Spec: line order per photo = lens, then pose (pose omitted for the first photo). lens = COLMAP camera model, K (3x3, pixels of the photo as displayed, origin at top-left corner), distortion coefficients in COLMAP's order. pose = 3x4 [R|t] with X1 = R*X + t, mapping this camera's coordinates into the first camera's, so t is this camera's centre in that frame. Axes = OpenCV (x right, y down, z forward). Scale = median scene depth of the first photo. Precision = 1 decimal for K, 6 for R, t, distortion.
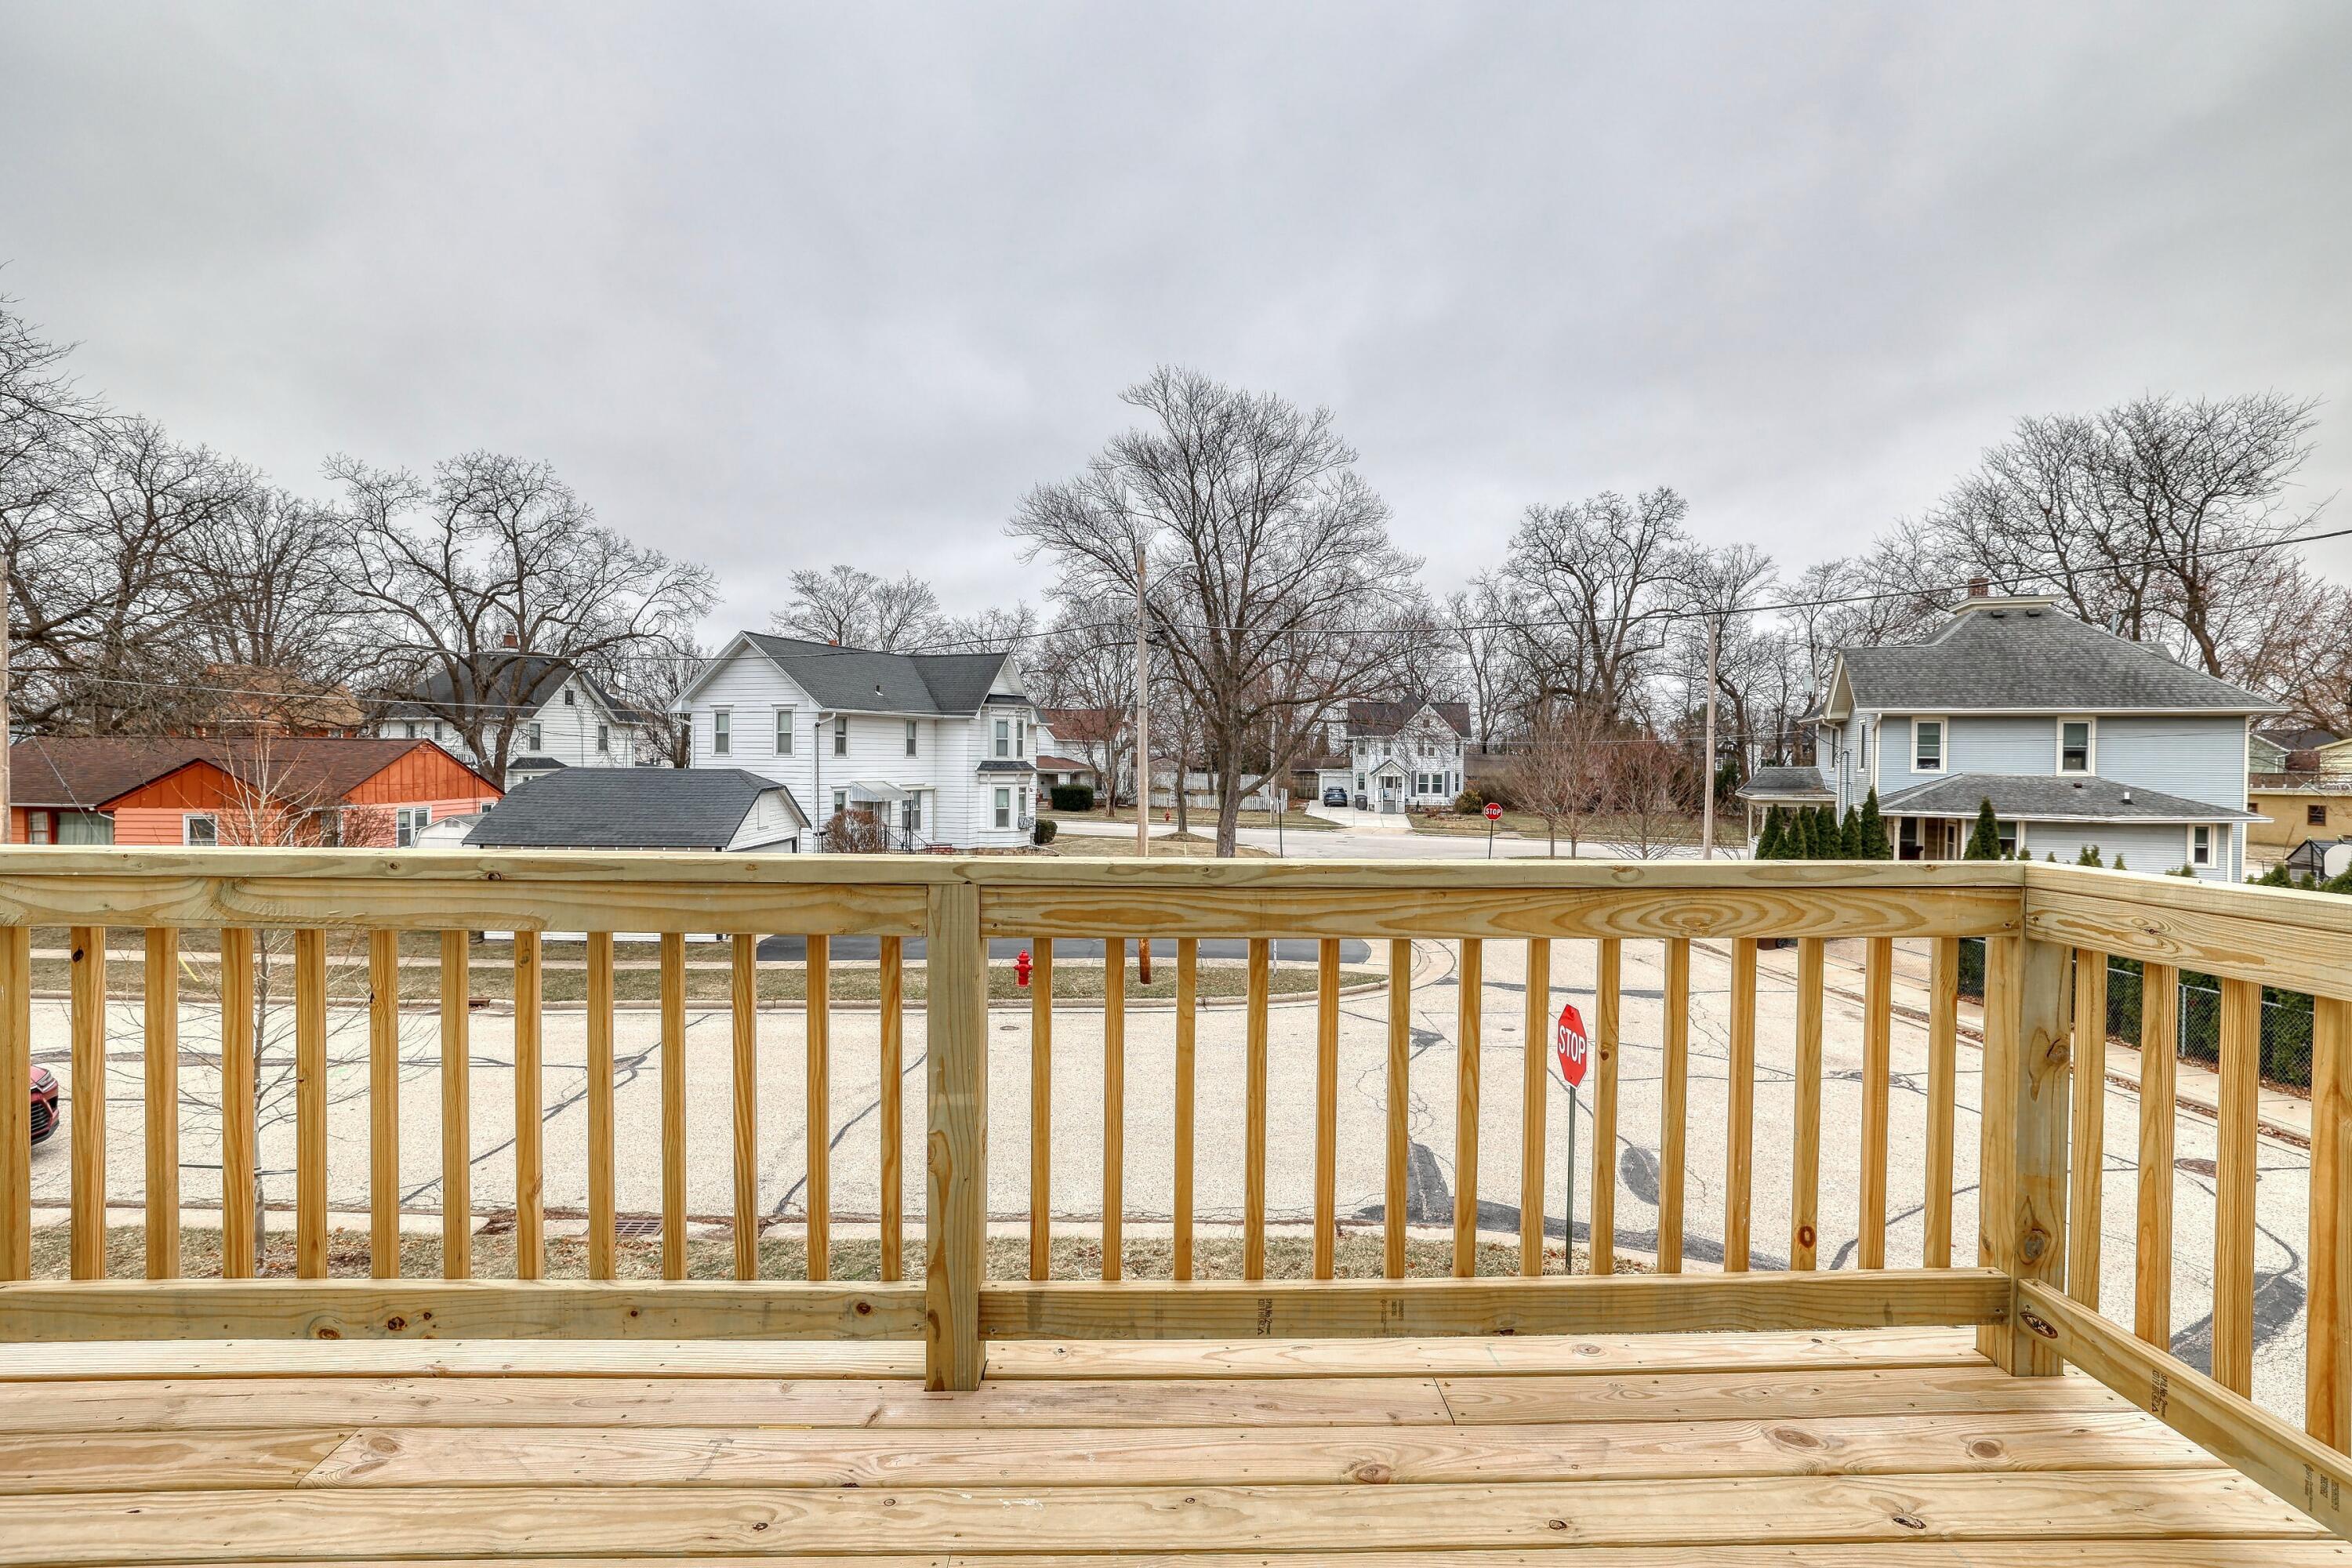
lens RADIAL K [[1166.5, 0, 1176.0], [0, 1166.5, 784.0], [0, 0, 1]] dist [-0.047290, 0.026478]
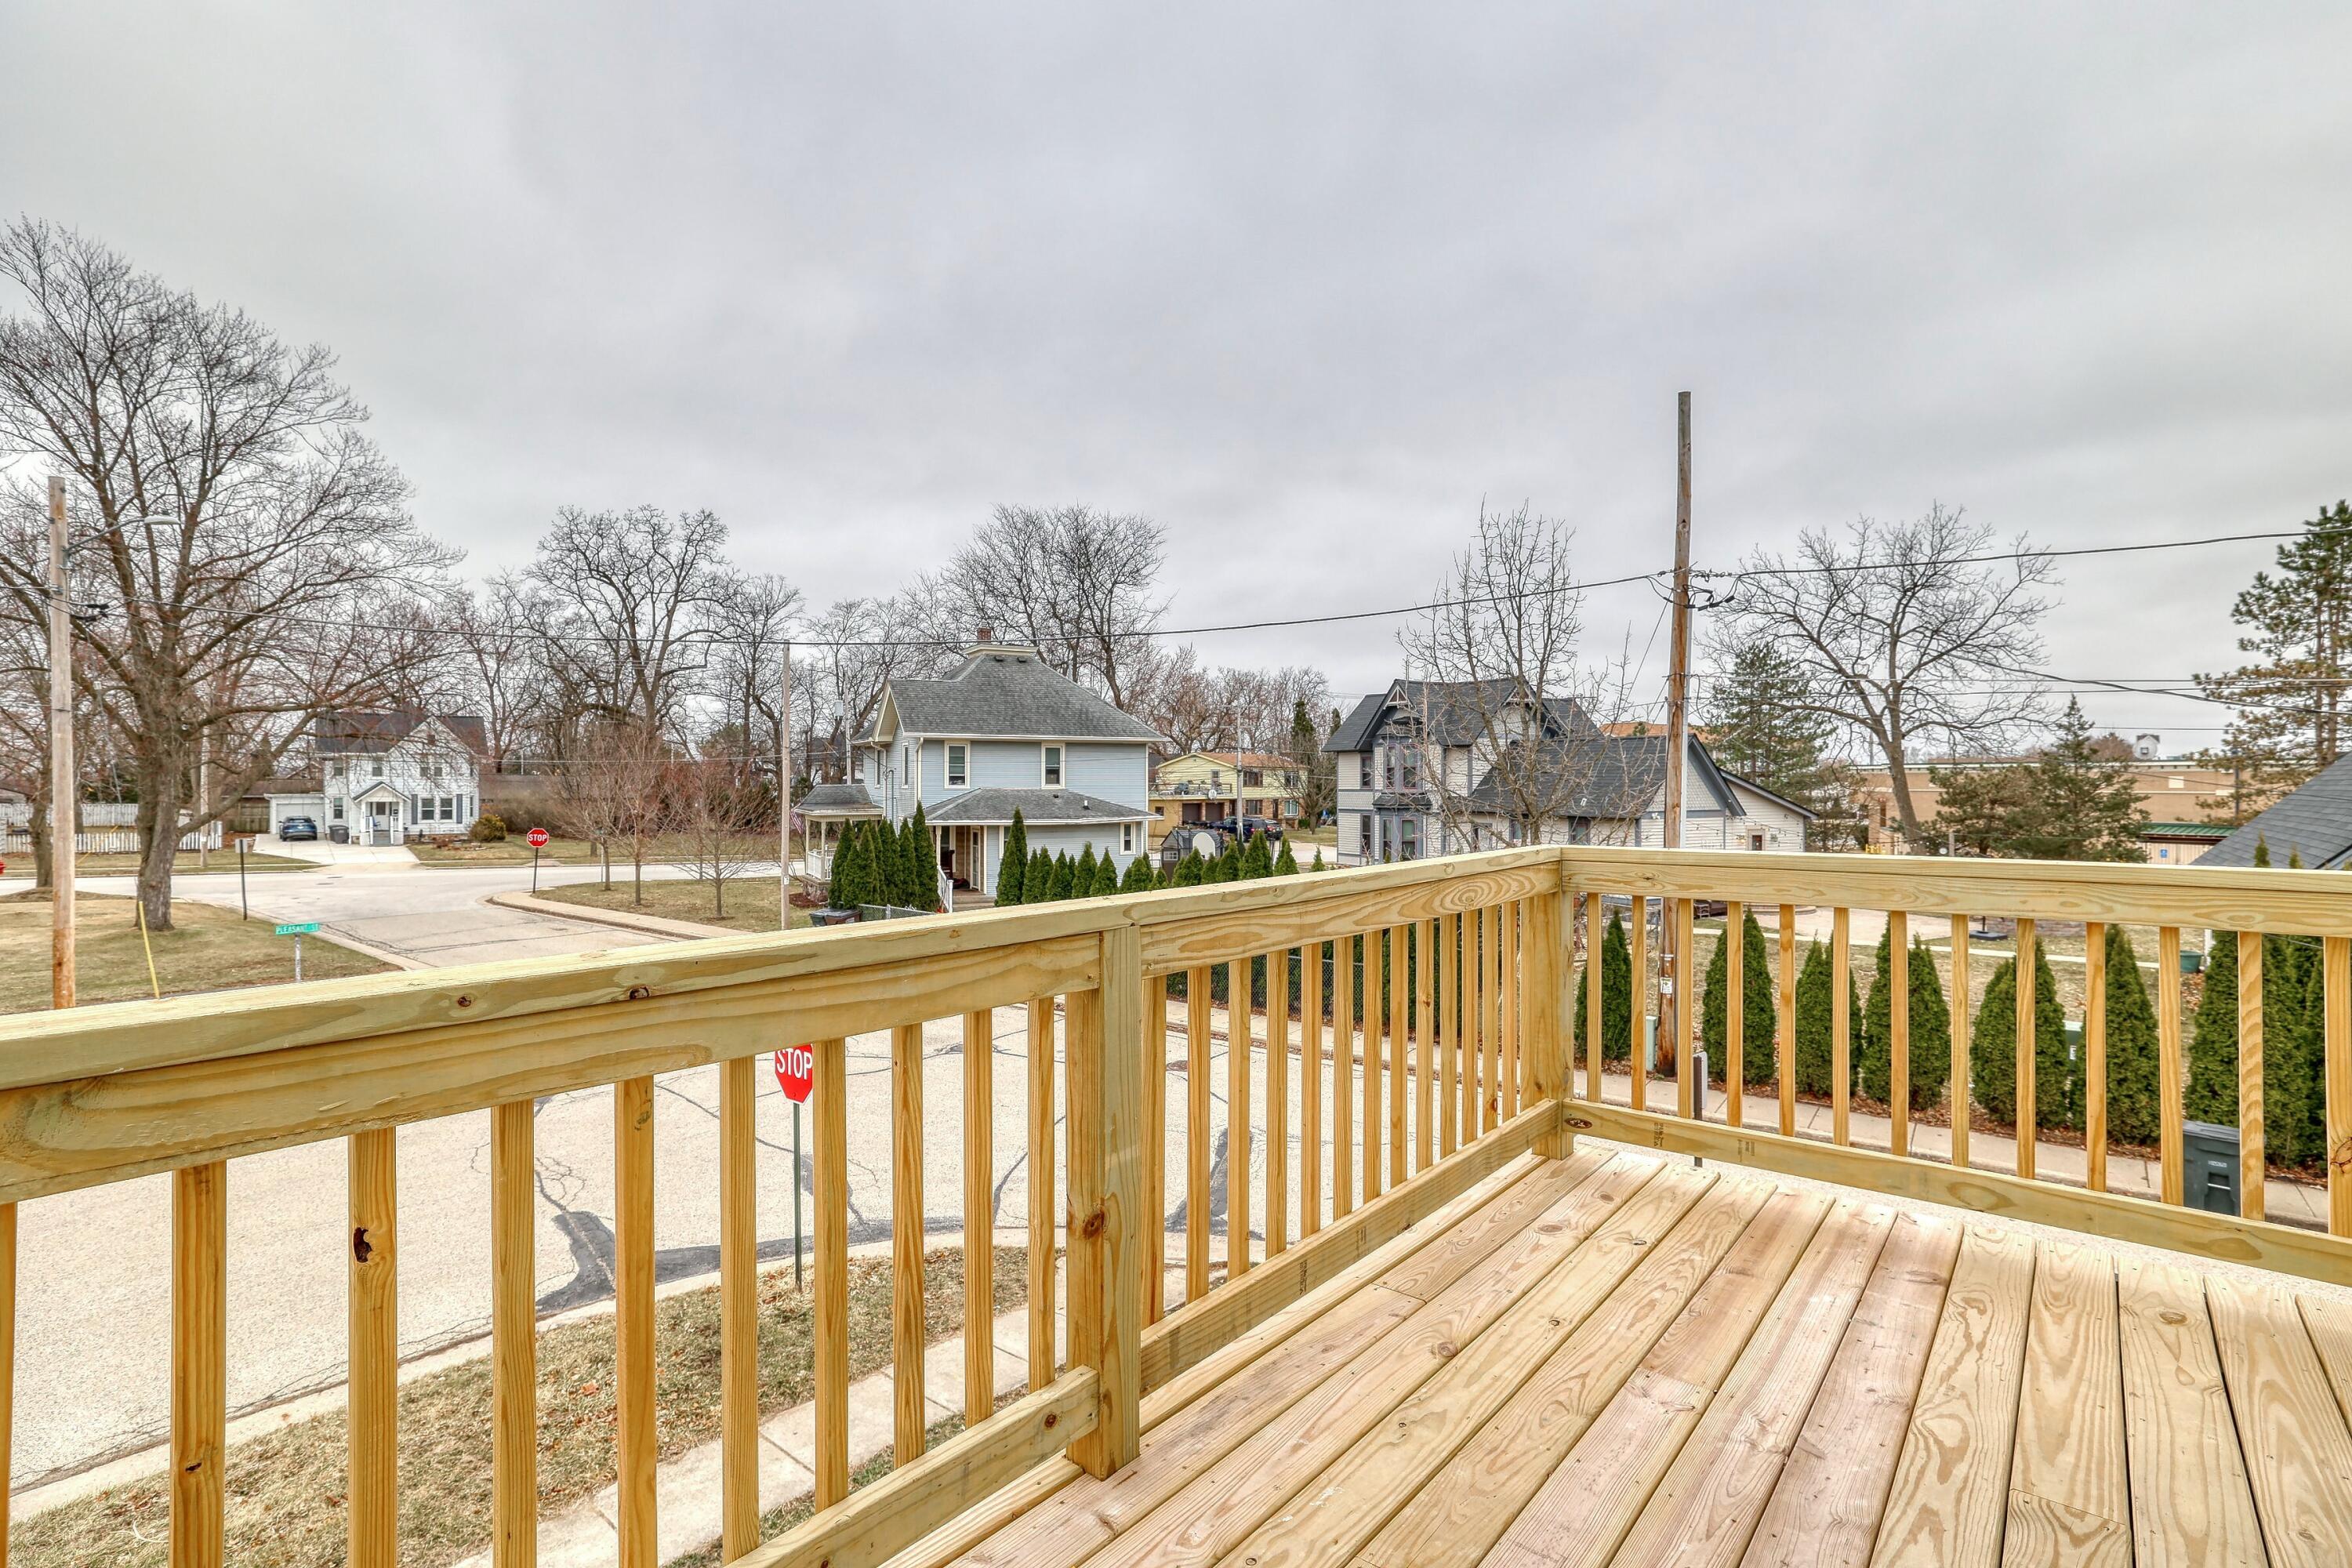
lens RADIAL K [[1166.5, 0, 1176.0], [0, 1166.5, 784.0], [0, 0, 1]] dist [-0.047290, 0.026478]
pose [[0.641921, -0.012112, 0.766675, -0.101791], [0.023562, 0.999715, -0.003935, -0.003026], [-0.766409, 0.020591, 0.642023, 0.040575]]
